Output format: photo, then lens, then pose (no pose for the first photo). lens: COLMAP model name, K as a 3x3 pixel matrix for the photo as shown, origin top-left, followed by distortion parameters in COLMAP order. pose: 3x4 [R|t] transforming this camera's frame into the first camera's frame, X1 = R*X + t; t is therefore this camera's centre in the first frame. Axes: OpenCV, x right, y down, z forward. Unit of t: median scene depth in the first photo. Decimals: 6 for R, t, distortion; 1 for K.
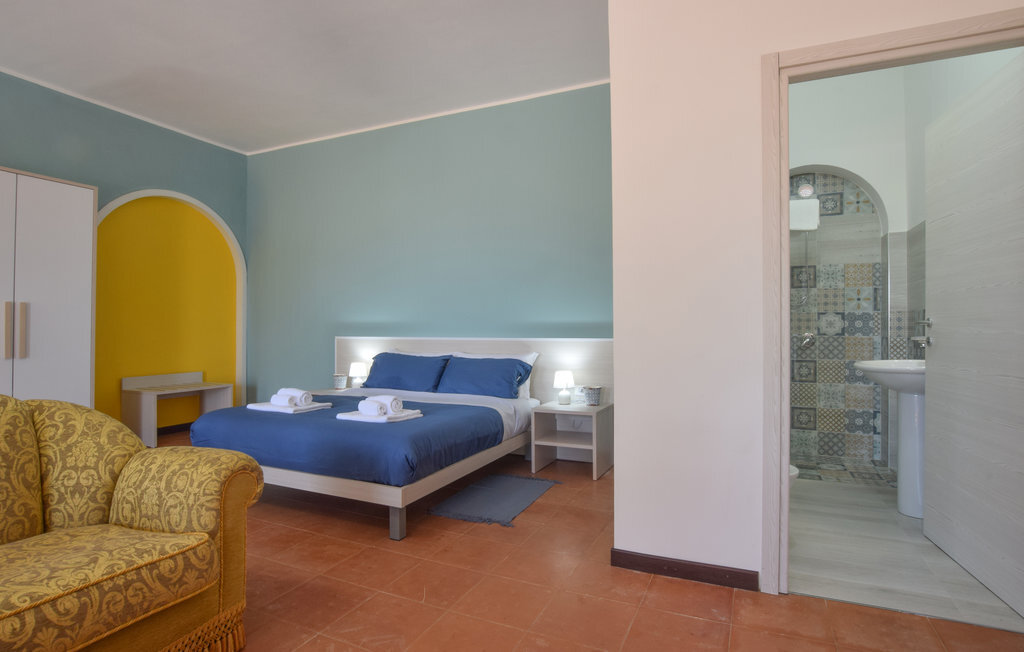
lens RADIAL K [[527.9, 0, 512.0], [0, 527.9, 326.0], [0, 0, 1]] dist [-0.003302, -0.000189]
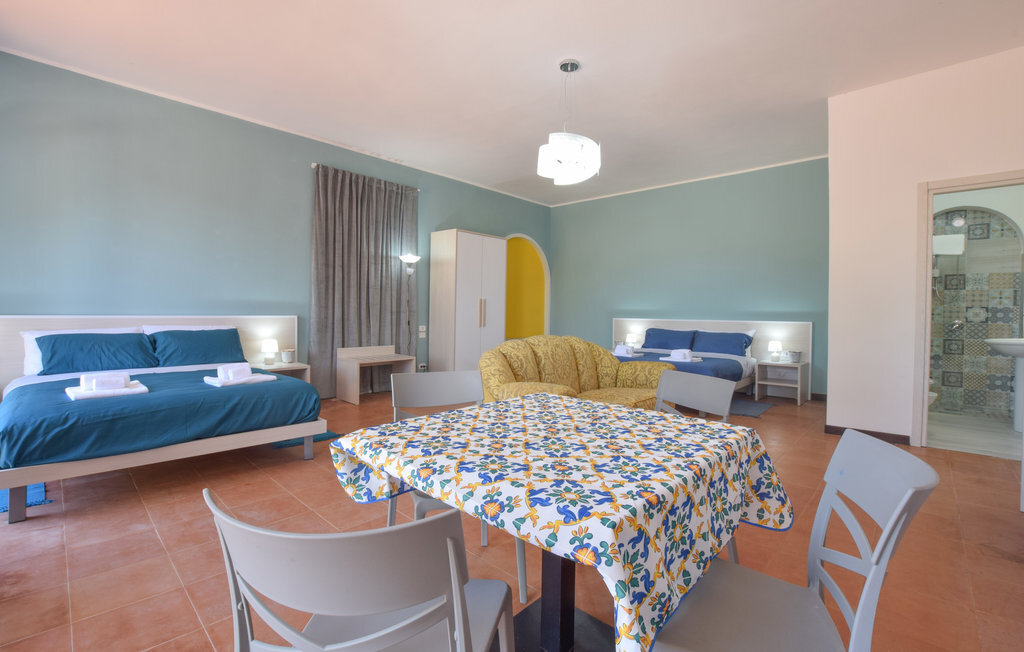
lens RADIAL K [[468.5, 0, 510.0], [0, 468.5, 317.1], [0, 0, 1]] dist [-0.021931, 0.008049]
pose [[0.957135, 0.015043, -0.289250, -0.257008], [-0.009789, 0.999760, 0.019600, -0.009854], [0.289475, -0.015928, 0.957053, -0.591062]]
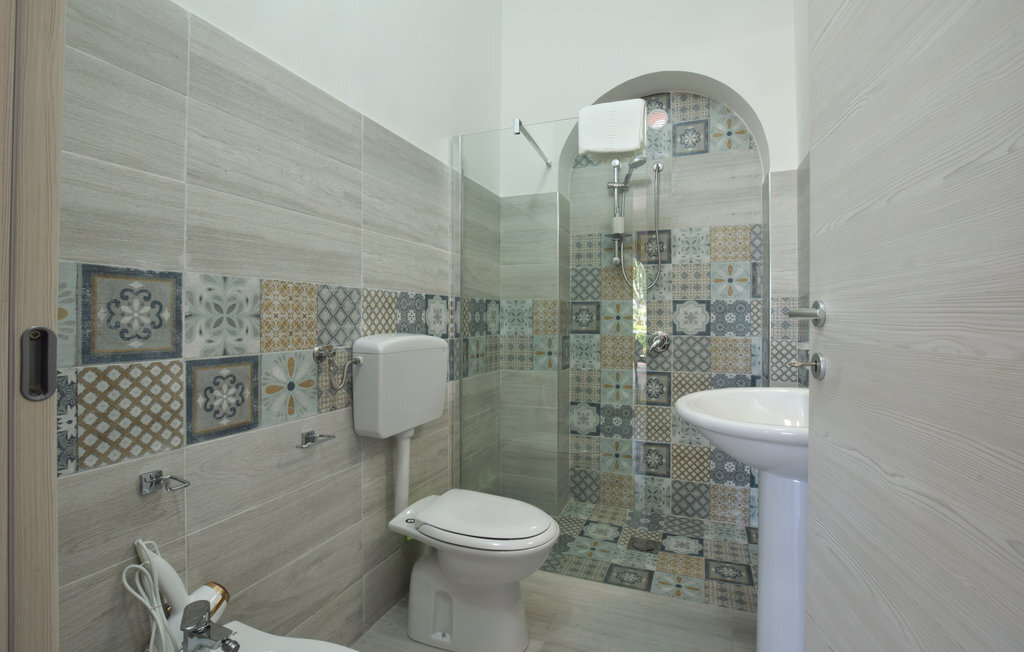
lens RADIAL K [[468.5, 0, 510.0], [0, 468.5, 317.1], [0, 0, 1]] dist [-0.021931, 0.008049]
pose [[0.998663, 0.004791, 0.051465, 0.353425], [-0.004583, 0.999981, -0.004172, -0.001296], [-0.051484, 0.003930, 0.998666, 0.433524]]
